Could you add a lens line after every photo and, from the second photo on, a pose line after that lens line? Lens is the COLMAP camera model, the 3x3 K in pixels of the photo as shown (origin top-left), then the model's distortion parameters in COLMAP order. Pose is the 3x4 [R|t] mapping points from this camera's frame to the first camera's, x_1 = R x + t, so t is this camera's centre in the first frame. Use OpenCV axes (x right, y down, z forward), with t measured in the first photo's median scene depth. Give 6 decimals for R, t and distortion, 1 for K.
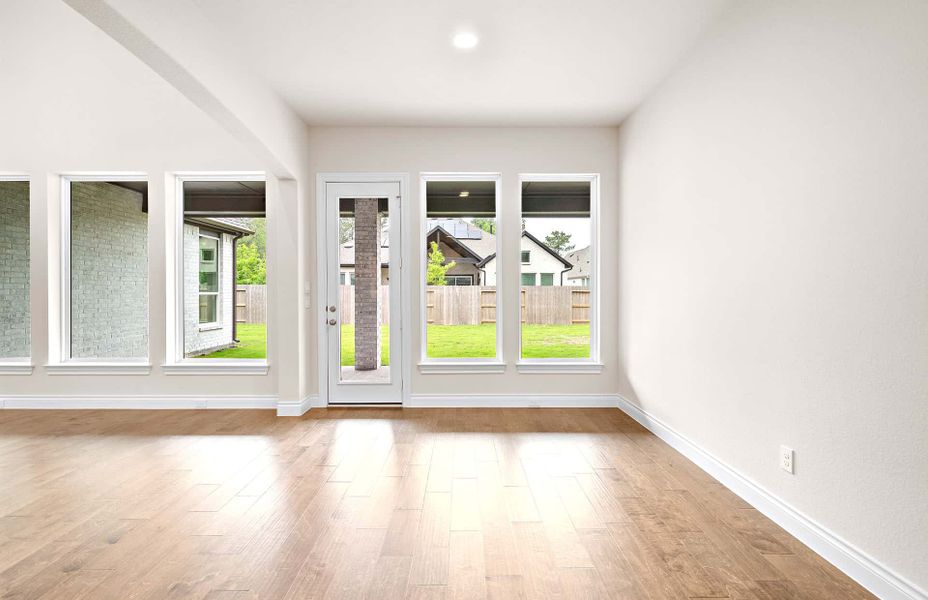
lens RADIAL K [[405.1, 0, 463.8], [0, 405.1, 294.9], [0, 0, 1]] dist [0.000743, 0.000252]
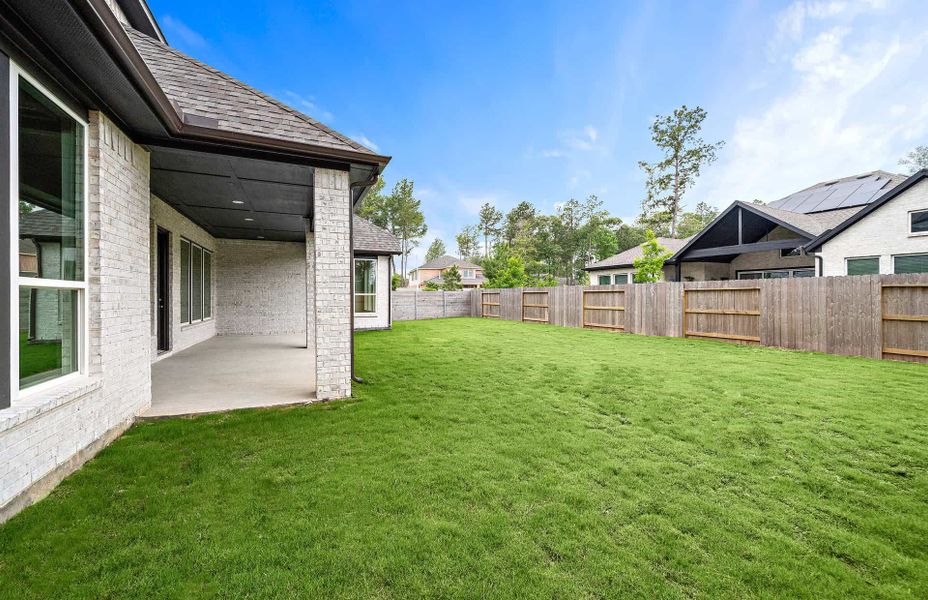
lens RADIAL K [[363.7, 0, 464.0], [0, 363.7, 300.0], [0, 0, 1]] dist [0.000852, 0.000137]
pose [[0.419909, 0.005691, -0.907549, 1.750818], [0.000430, 0.999979, 0.006469, 0.013325], [0.907566, -0.003107, 0.419897, 1.518097]]
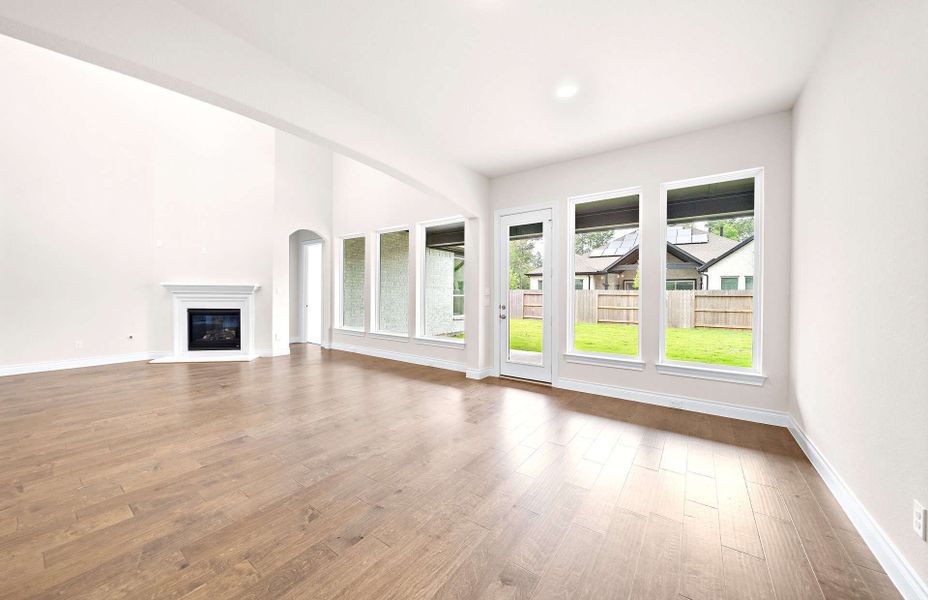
lens RADIAL K [[330.1, 0, 461.0], [0, 330.1, 298.8], [0, 0, 1]] dist [-0.002440, -0.000162]
pose [[0.807609, 0.013580, -0.589562, 0.222937], [-0.011641, 0.999907, 0.007085, 0.000052], [0.589603, 0.001141, 0.807692, 0.001708]]
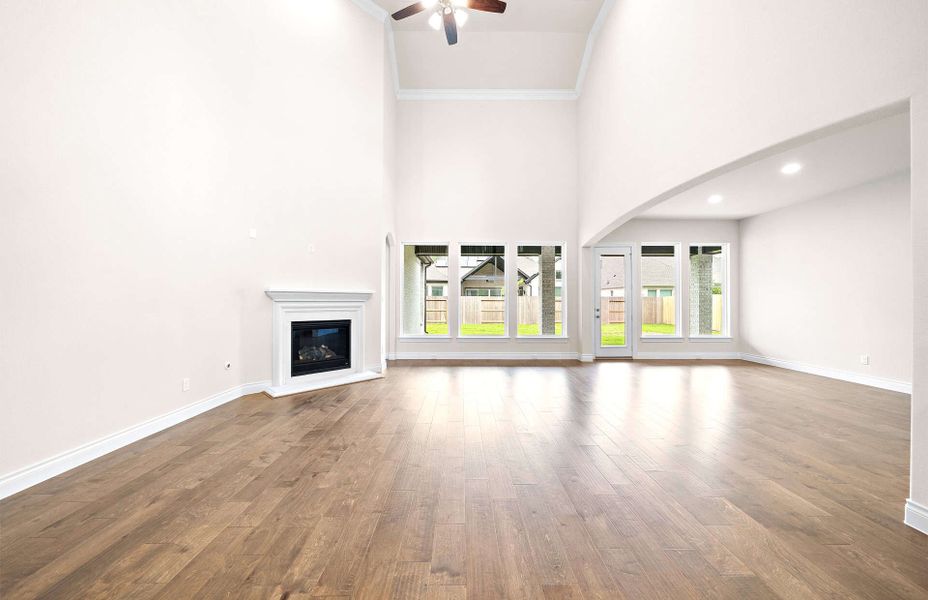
lens RADIAL K [[335.4, 0, 464.0], [0, 335.4, 300.0], [0, 0, 1]] dist [0.000112, 0.000017]
pose [[0.999929, 0.001990, 0.011740, -1.002911], [-0.001877, 0.999952, -0.009667, 0.003463], [-0.011758, 0.009644, 0.999884, -0.654511]]
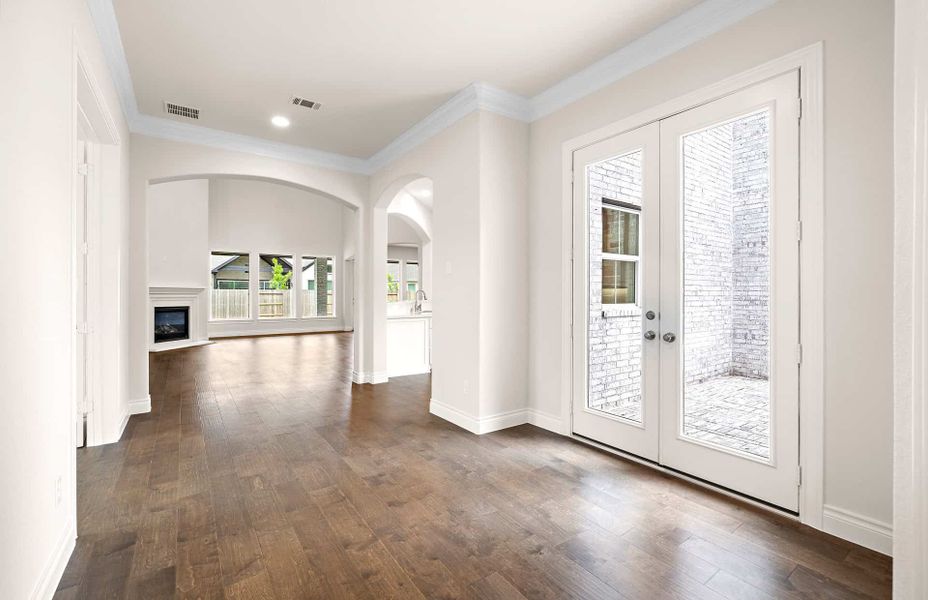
lens RADIAL K [[405.1, 0, 463.8], [0, 405.1, 294.9], [0, 0, 1]] dist [0.000743, 0.000252]
pose [[0.823282, -0.001231, 0.567632, -1.430917], [0.004221, 0.999983, -0.003954, 0.017591], [-0.567617, 0.005651, 0.823273, -2.127147]]
